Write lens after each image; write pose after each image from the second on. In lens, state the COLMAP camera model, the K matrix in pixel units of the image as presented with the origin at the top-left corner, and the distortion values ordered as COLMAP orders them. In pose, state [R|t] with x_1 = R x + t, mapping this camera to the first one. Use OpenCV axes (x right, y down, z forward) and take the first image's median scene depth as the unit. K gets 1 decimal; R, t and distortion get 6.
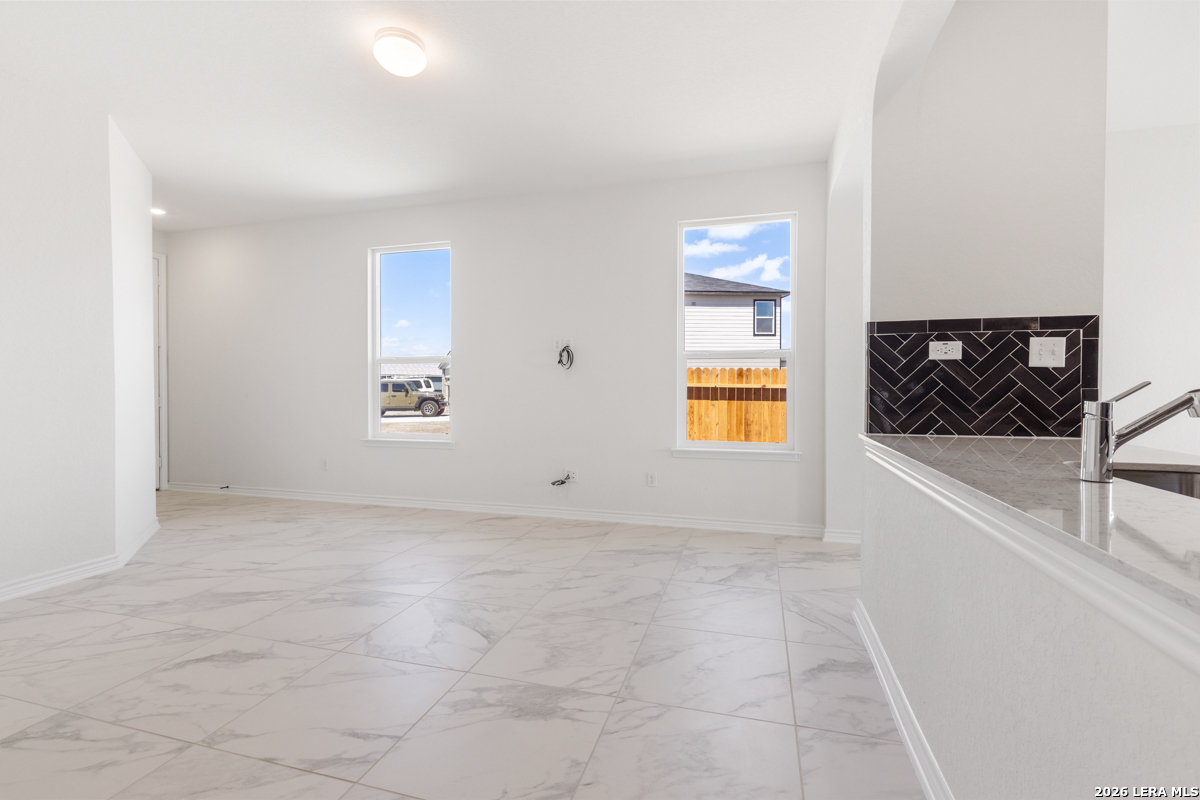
lens RADIAL K [[539.7, 0, 601.7], [0, 539.7, 395.2], [0, 0, 1]] dist [0.000147, -0.000422]
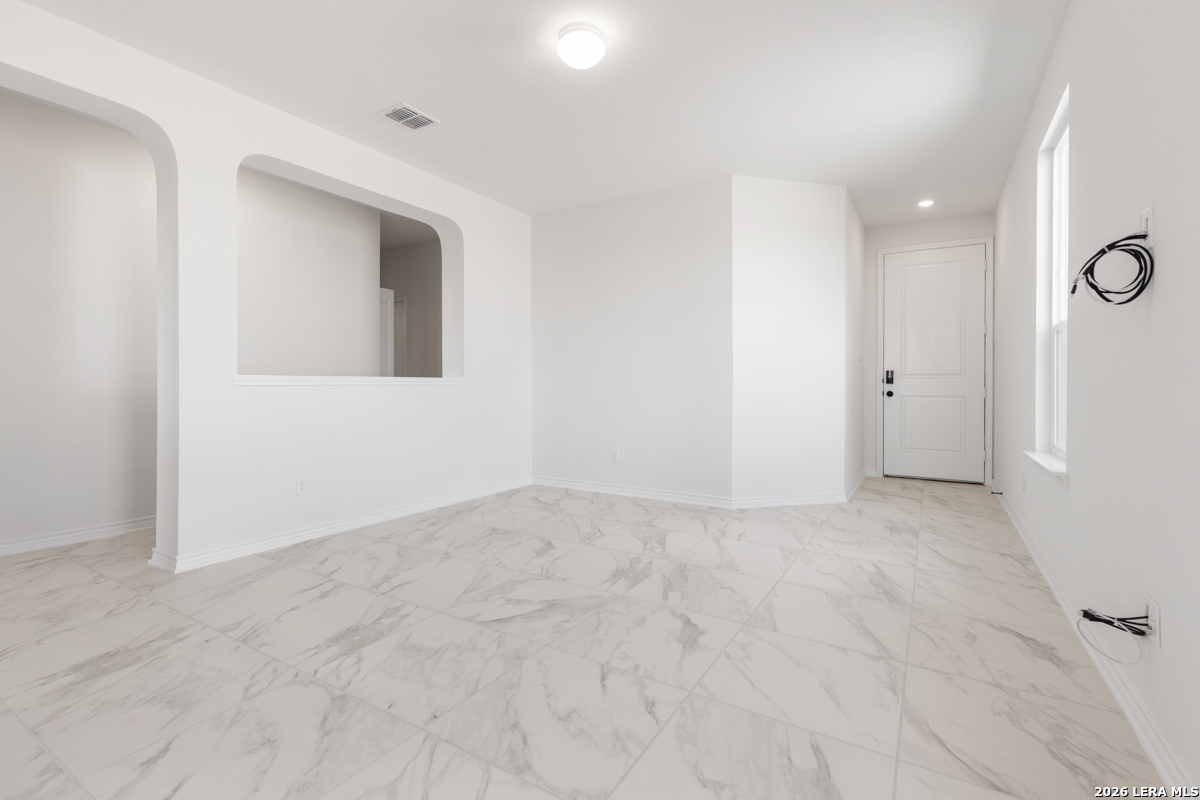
lens RADIAL K [[539.7, 0, 597.8], [0, 539.7, 388.3], [0, 0, 1]] dist [0.000147, -0.000422]
pose [[-0.269215, 0.005535, -0.963064, 0.587686], [-0.019445, 0.999748, 0.011181, 0.014677], [0.962884, 0.021737, -0.269040, 1.253481]]
